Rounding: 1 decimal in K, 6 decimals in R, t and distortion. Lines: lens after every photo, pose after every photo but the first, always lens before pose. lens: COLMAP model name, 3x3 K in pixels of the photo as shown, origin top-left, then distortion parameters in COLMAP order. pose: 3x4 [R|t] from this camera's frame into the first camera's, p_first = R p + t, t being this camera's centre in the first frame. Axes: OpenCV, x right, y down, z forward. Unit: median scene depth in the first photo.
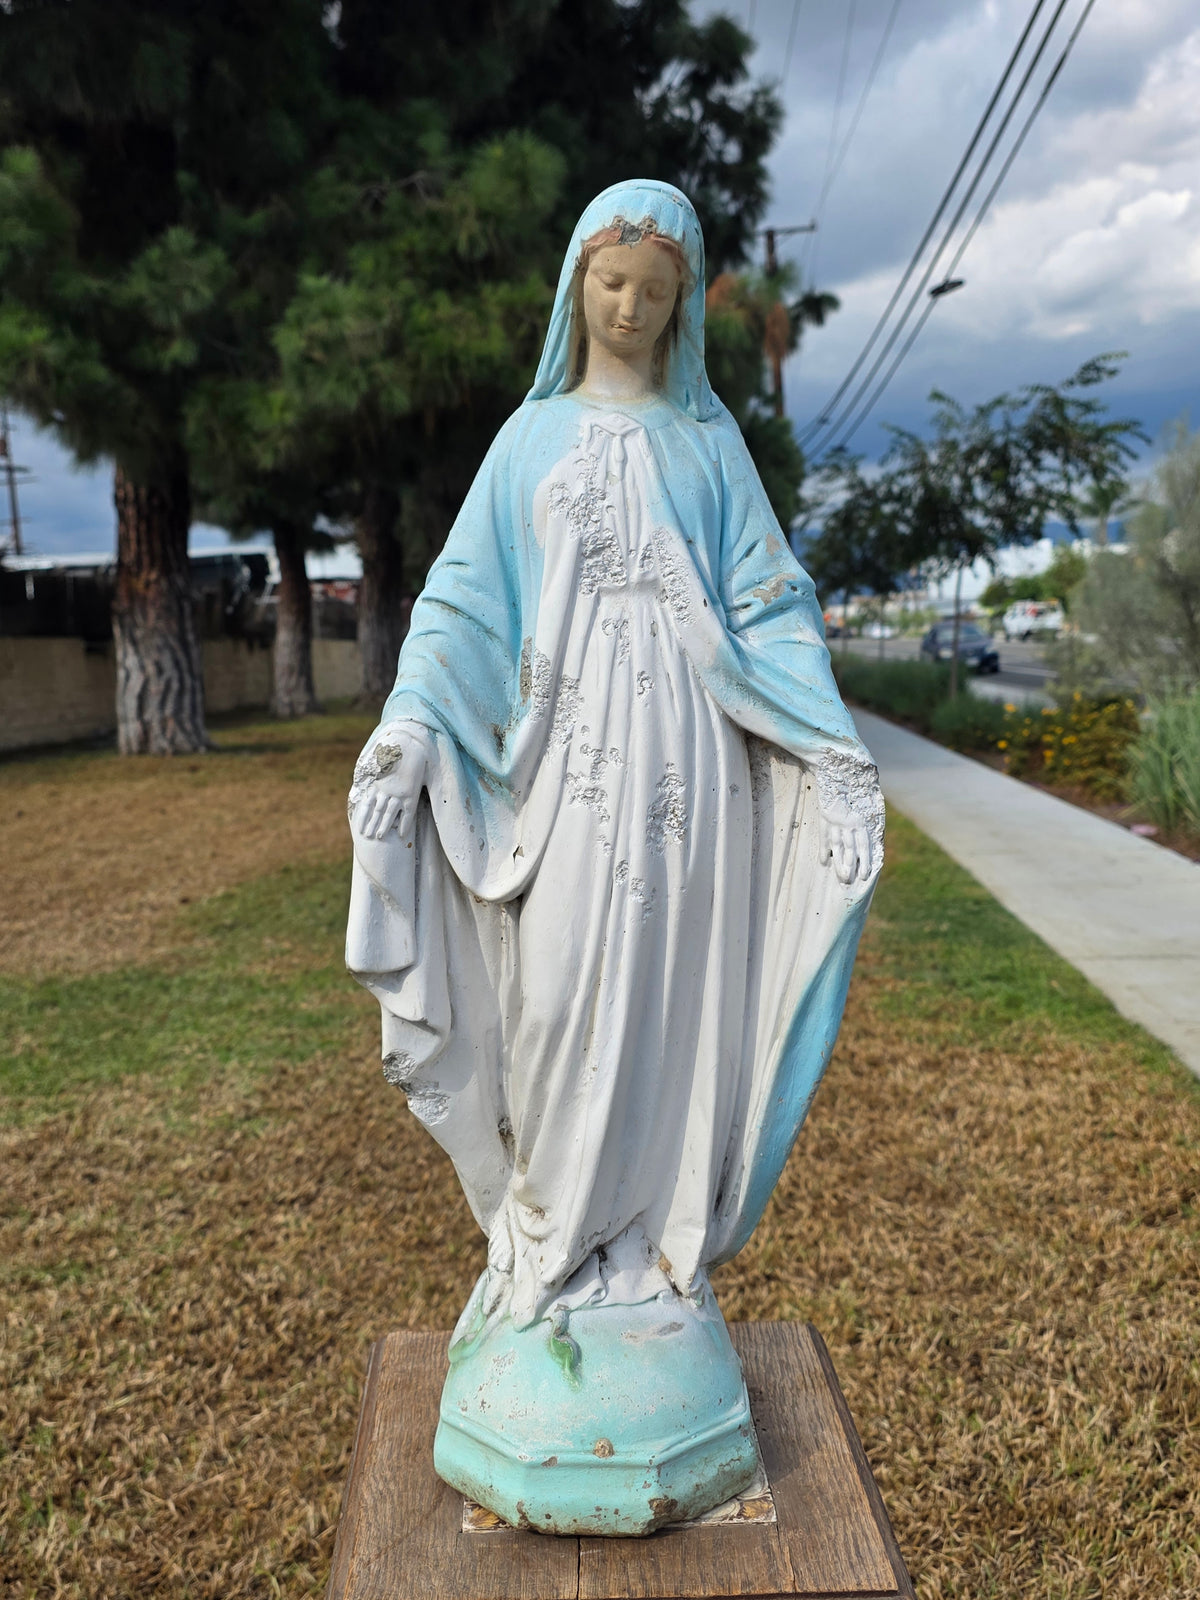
lens RADIAL K [[1572.0, 0, 584.1], [0, 1572.0, 818.4], [0, 0, 1]] dist [0.067011, -0.093336]
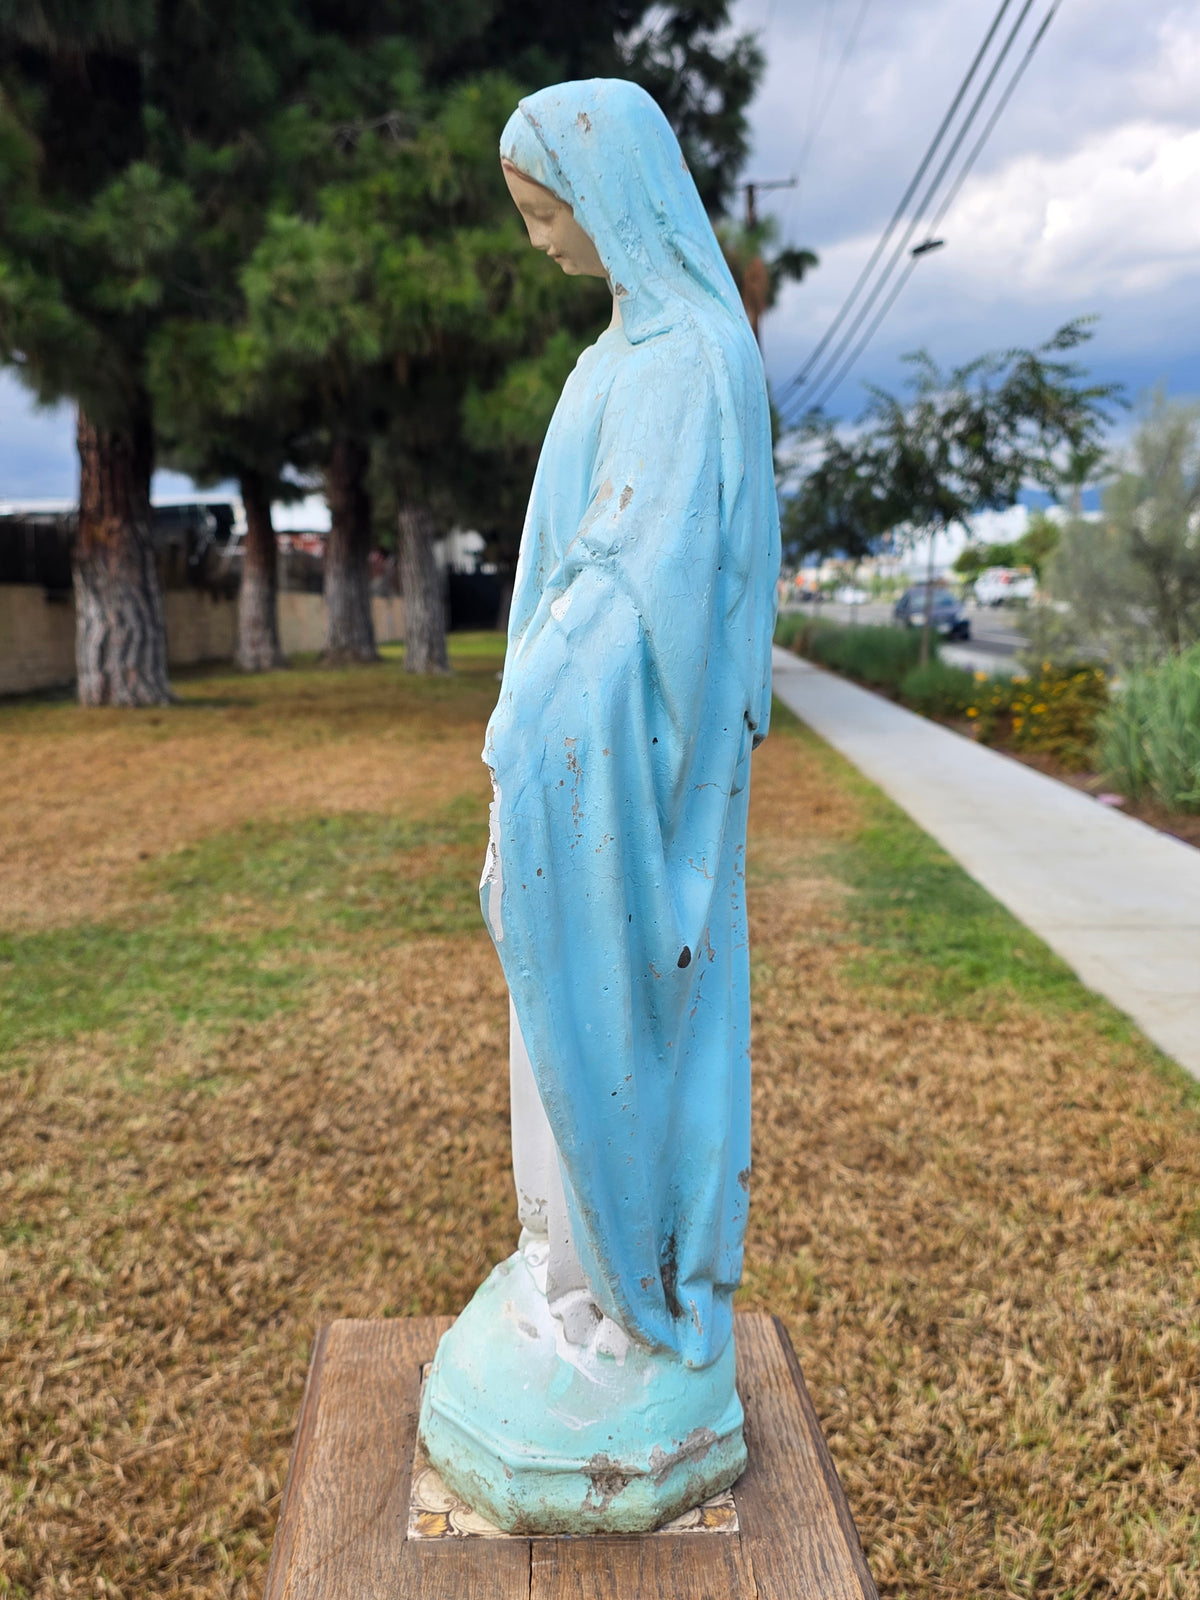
lens RADIAL K [[1575.4, 0, 588.0], [0, 1575.4, 834.9], [0, 0, 1]] dist [0.065795, -0.102826]
pose [[0.999593, 0.016383, 0.023342, 0.001474], [-0.017200, 0.999231, 0.035238, -0.001135], [-0.022747, -0.035625, 0.999106, 0.018234]]
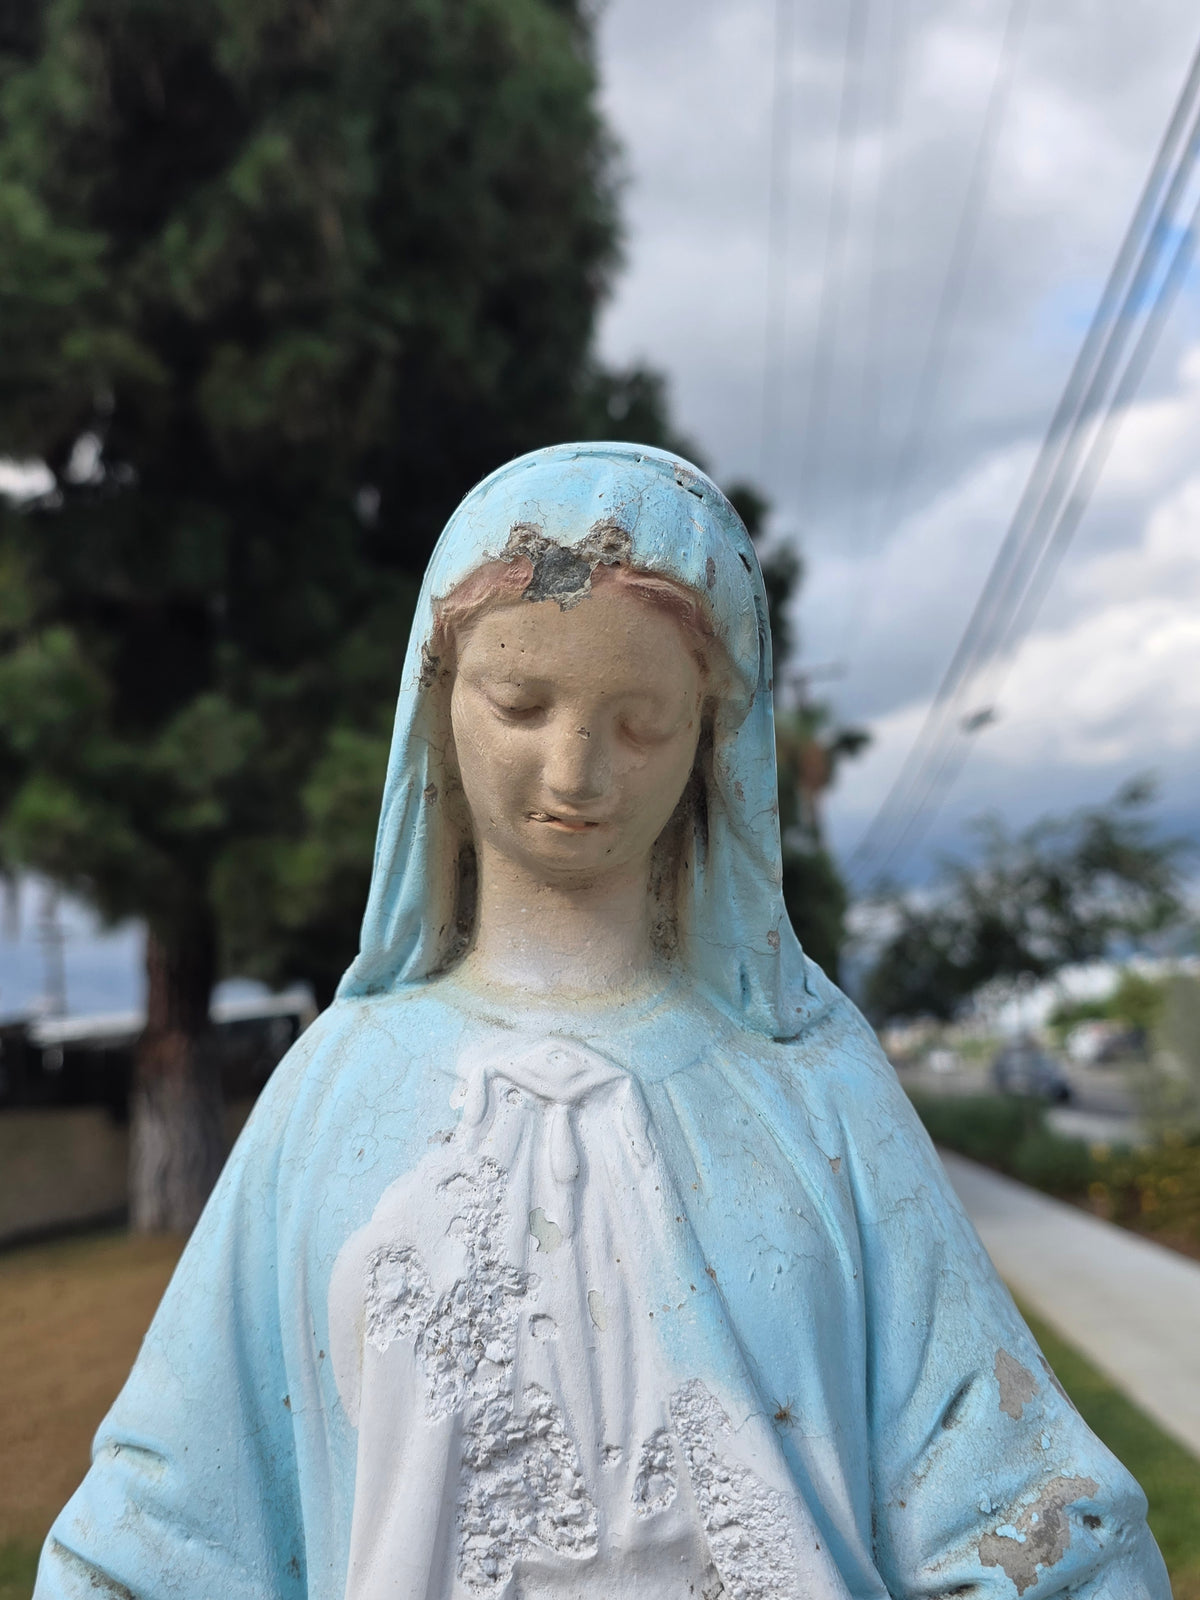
lens RADIAL K [[1572.3, 0, 600.0], [0, 1572.3, 800.0], [0, 0, 1]] dist [0.076524, -0.111560]
pose [[0.999016, -0.040884, -0.017201, 0.014120], [0.034454, 0.959511, -0.279556, -0.074195], [0.027934, 0.278689, 0.959975, 0.226749]]
